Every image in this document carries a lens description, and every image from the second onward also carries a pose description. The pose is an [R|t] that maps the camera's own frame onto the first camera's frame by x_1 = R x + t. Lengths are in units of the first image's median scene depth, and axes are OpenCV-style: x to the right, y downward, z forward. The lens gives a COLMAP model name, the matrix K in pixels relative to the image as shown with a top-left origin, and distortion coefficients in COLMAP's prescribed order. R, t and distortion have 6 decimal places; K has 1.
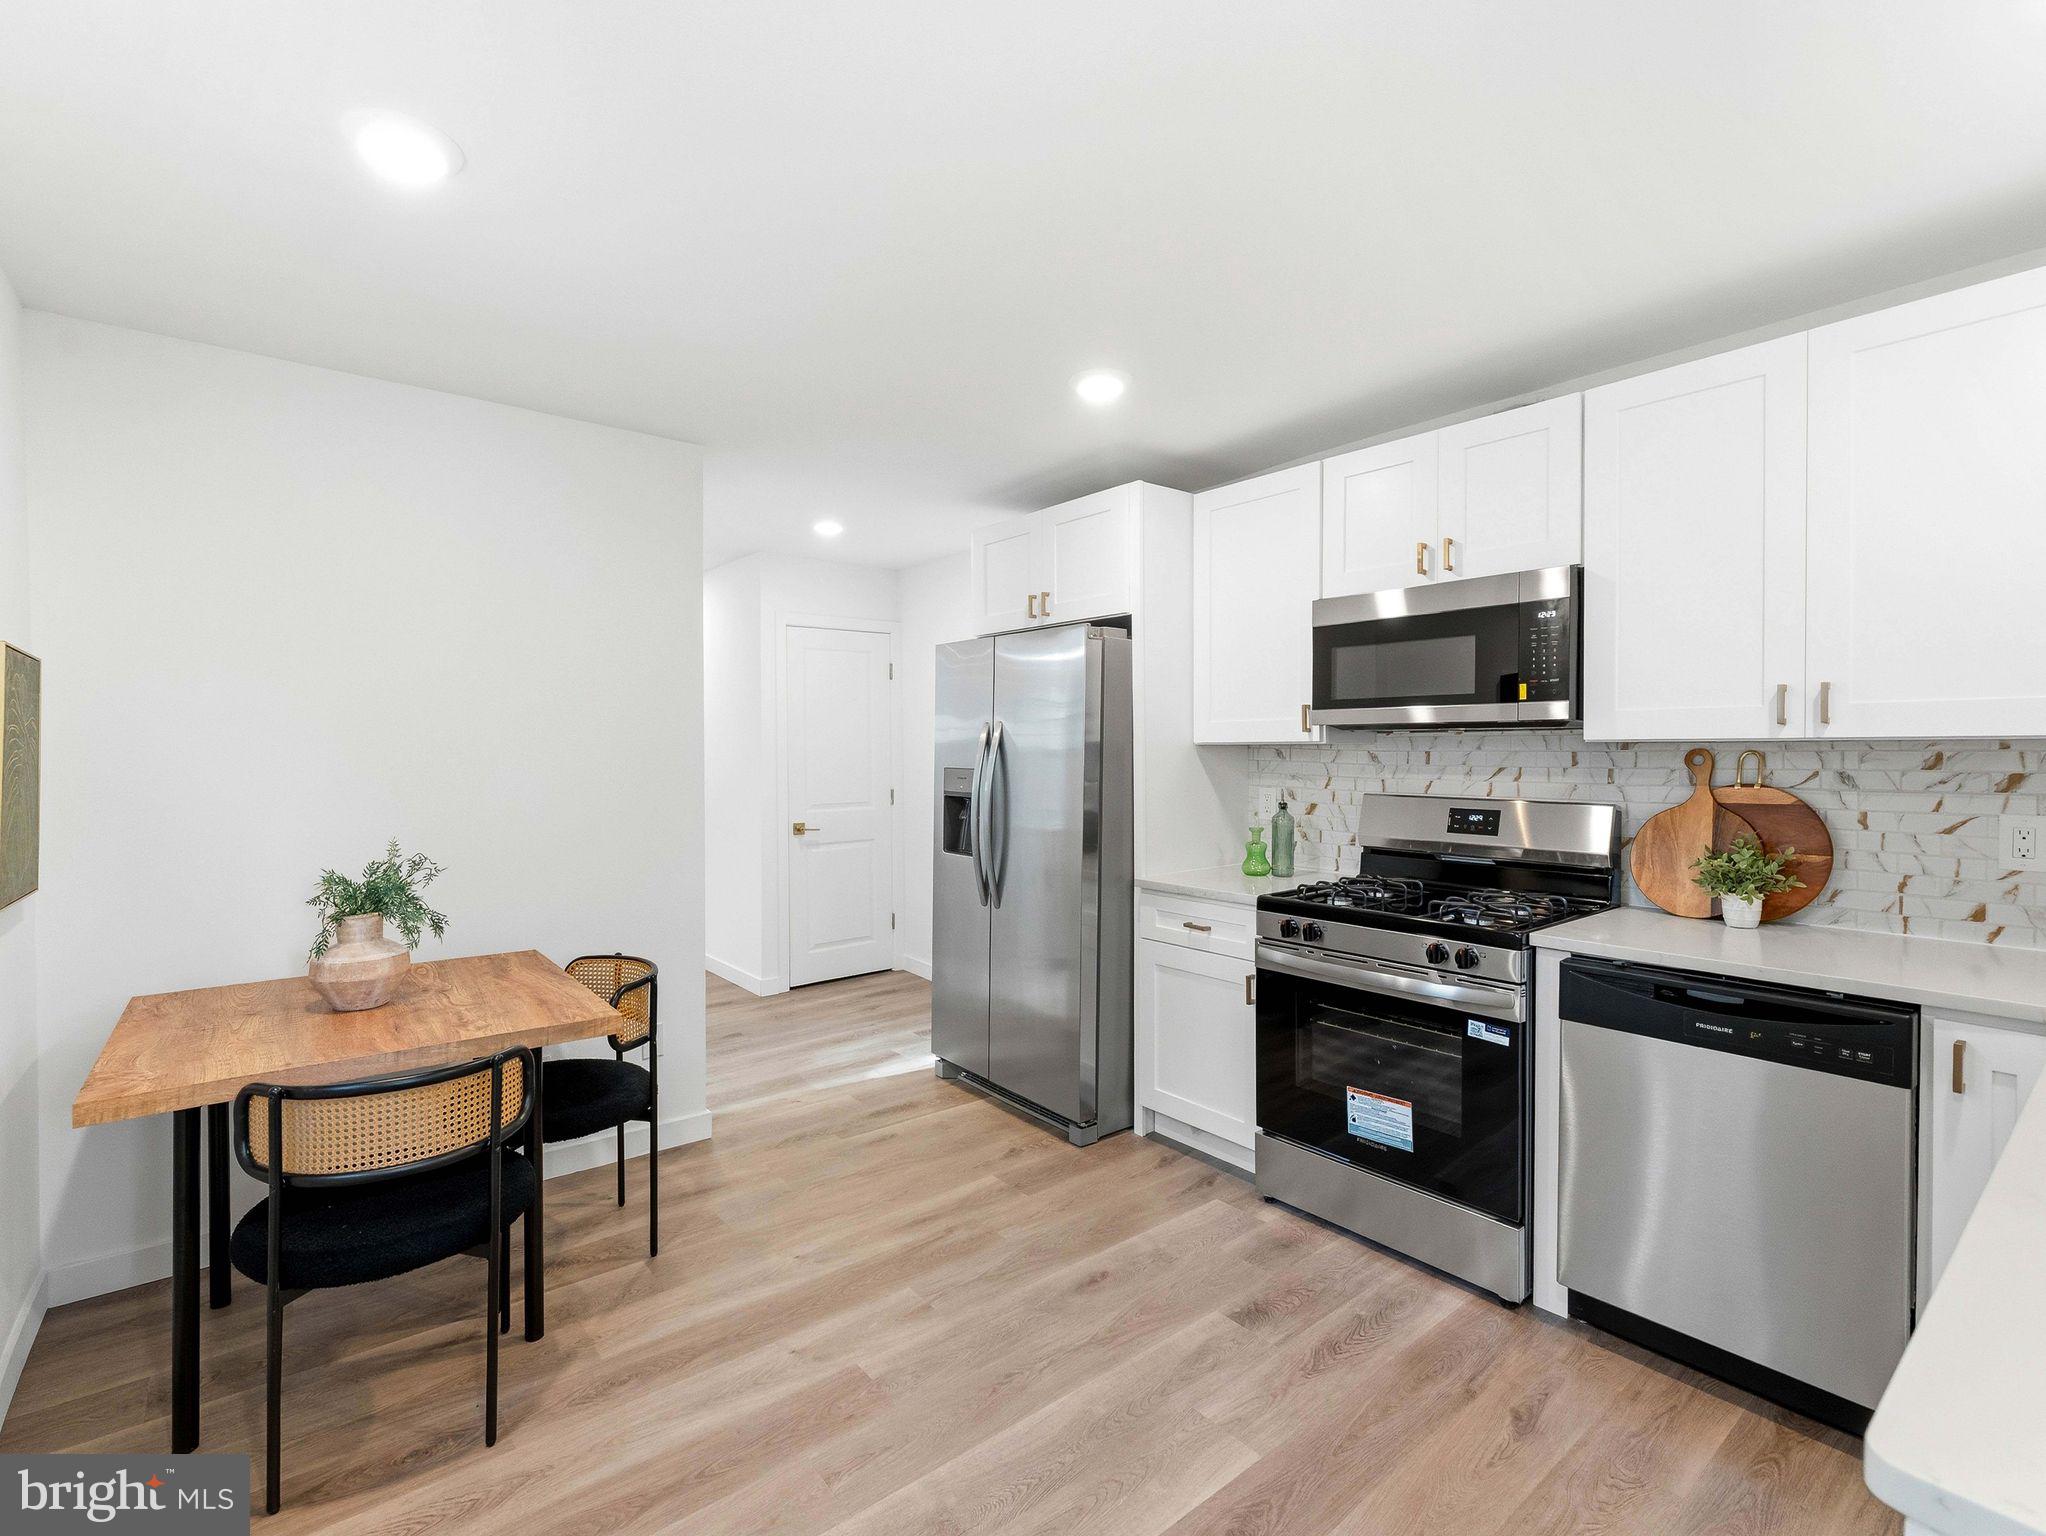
lens RADIAL K [[941.6, 0, 1029.8], [0, 941.6, 751.2], [0, 0, 1]] dist [0.001150, -0.001107]
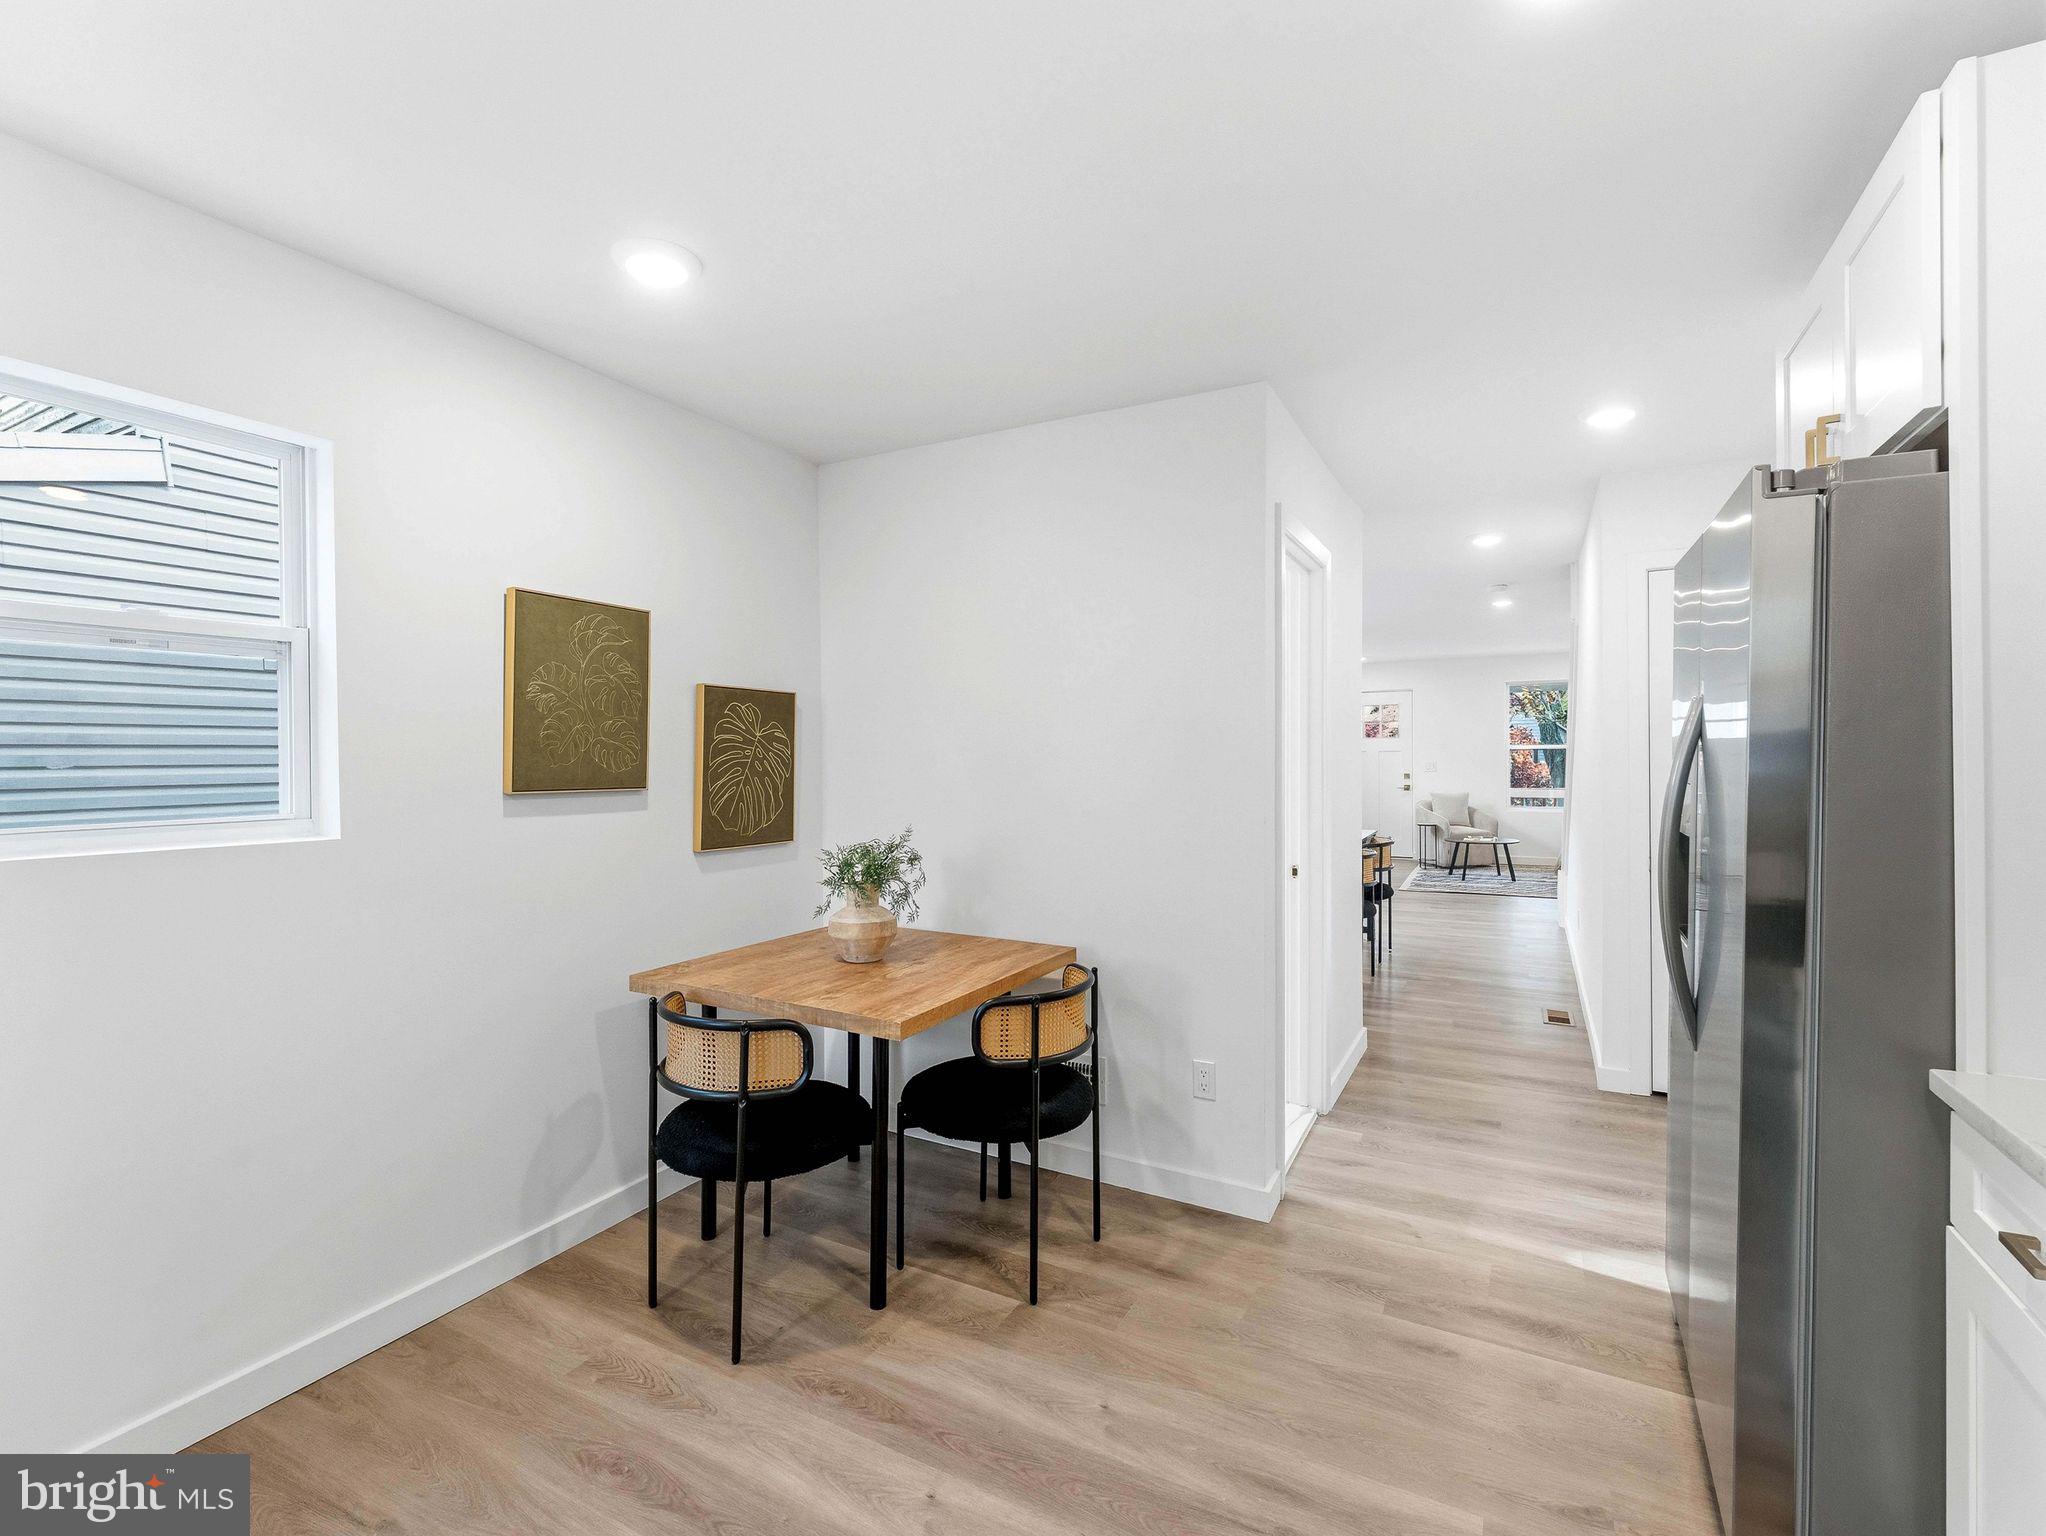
lens RADIAL K [[941.6, 0, 1032.3], [0, 941.6, 757.5], [0, 0, 1]] dist [0.001150, -0.001107]
pose [[0.380041, 0.006436, -0.924947, 0.439358], [0.000747, 0.999973, 0.007265, -0.001656], [0.924969, -0.003452, 0.380027, 0.648197]]
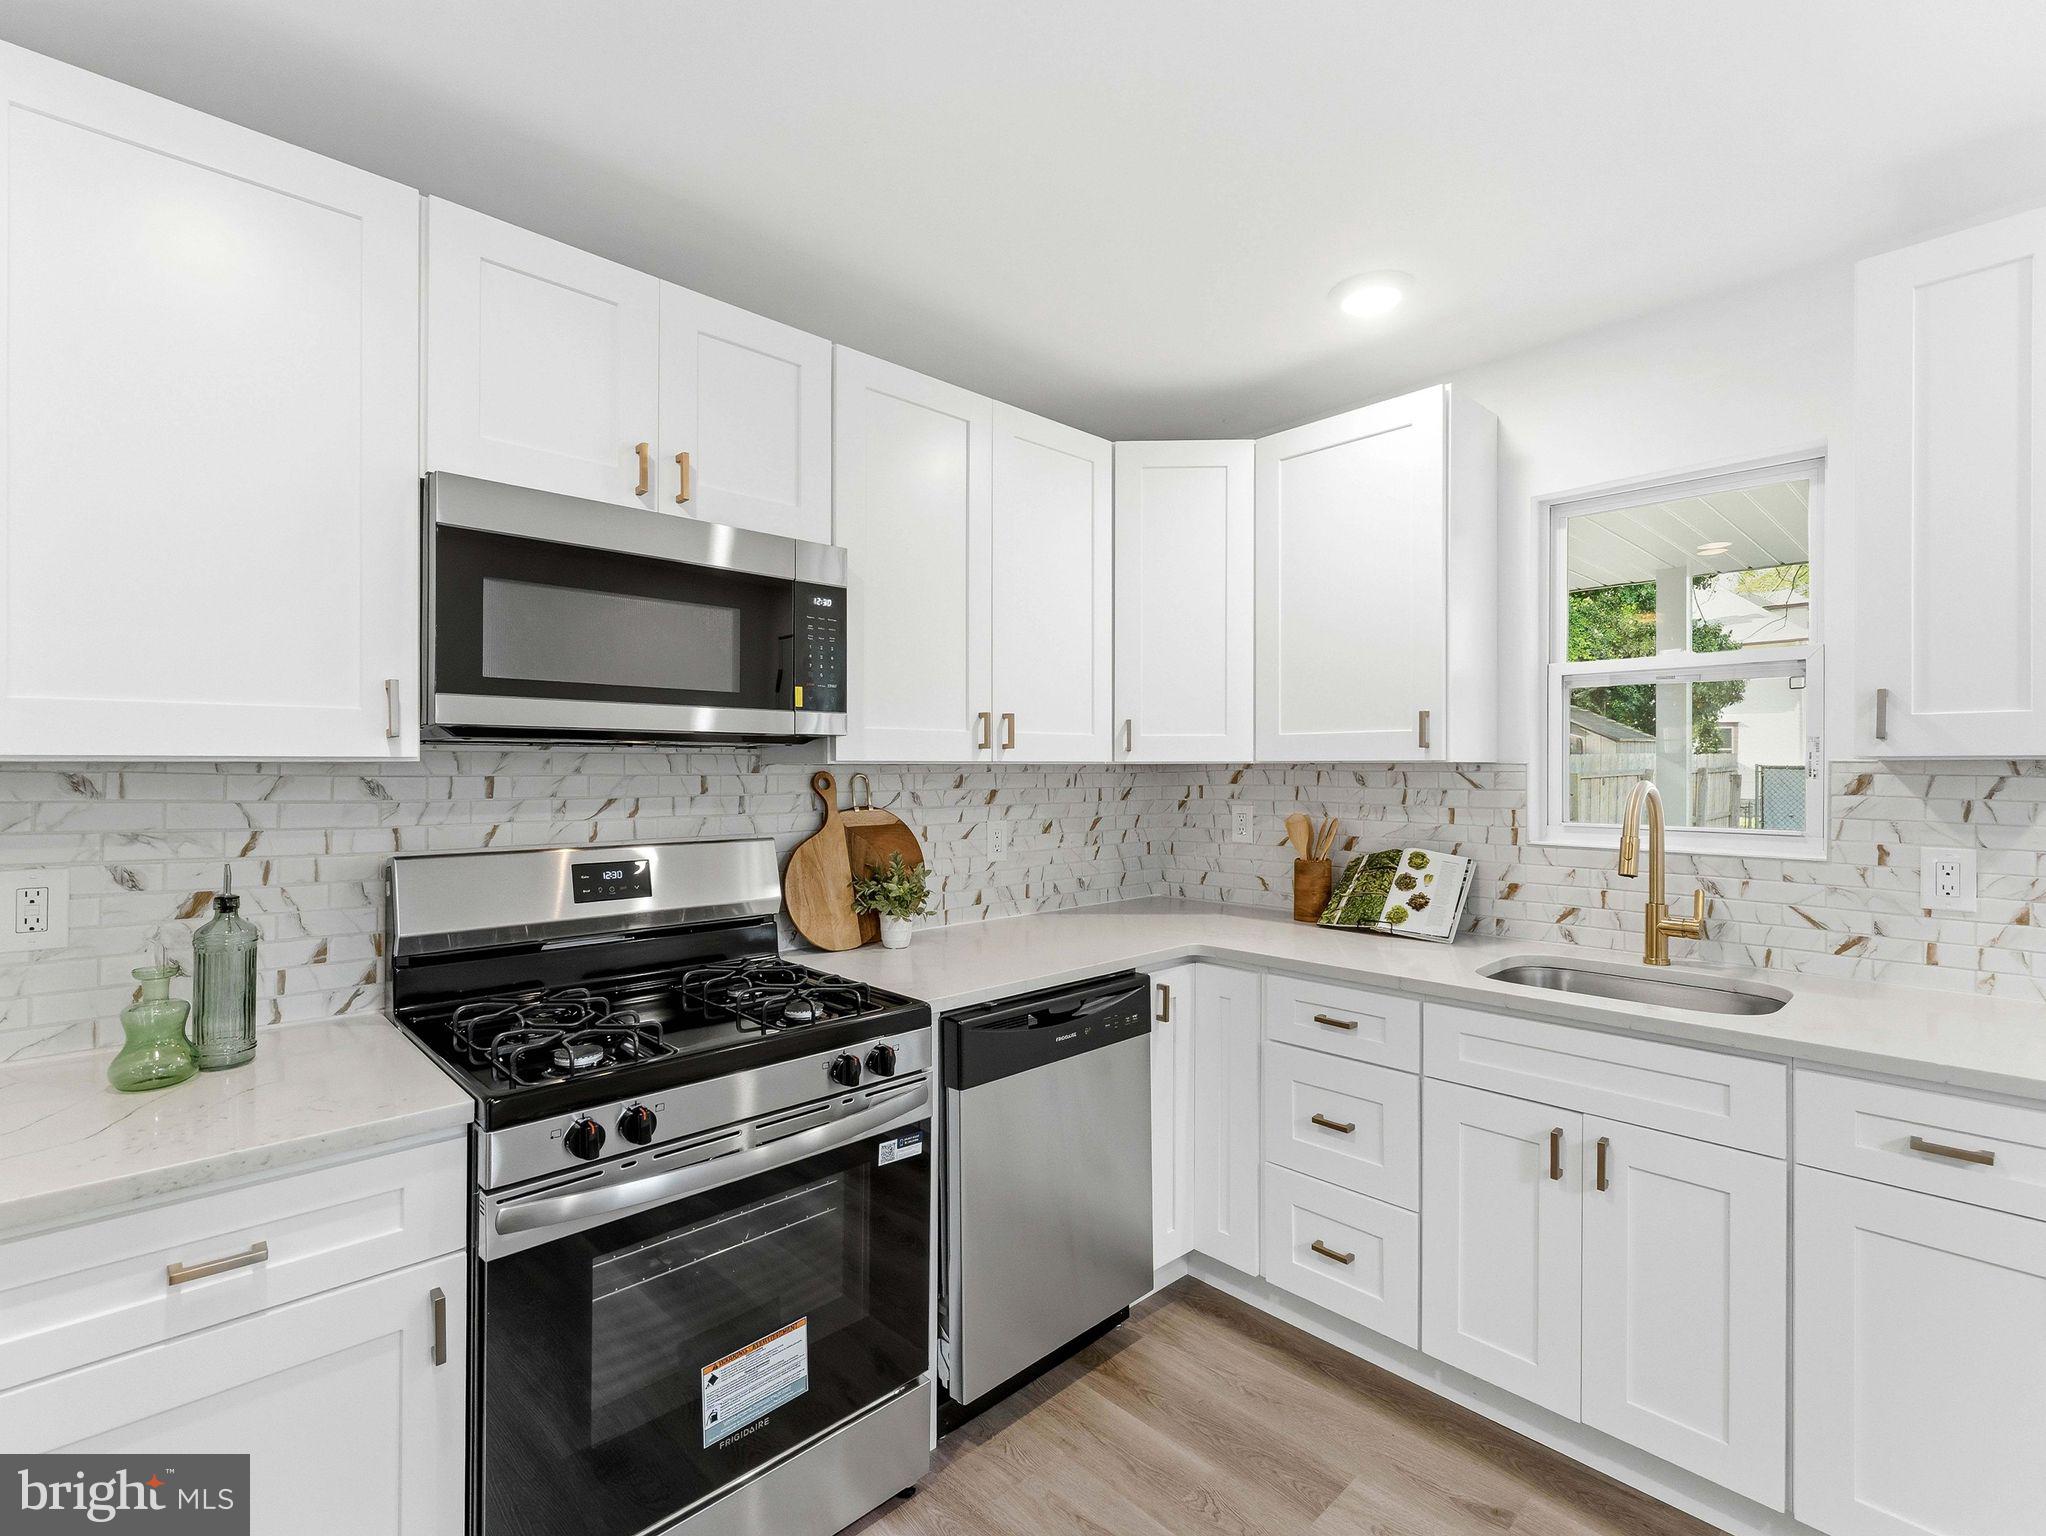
lens RADIAL K [[941.6, 0, 1030.0], [0, 941.6, 764.3], [0, 0, 1]] dist [0.001150, -0.001107]
pose [[-0.063344, 0.006933, 0.997968, -0.248835], [0.004017, 0.999970, -0.006692, -0.002754], [-0.997984, 0.003585, -0.063370, 0.859295]]
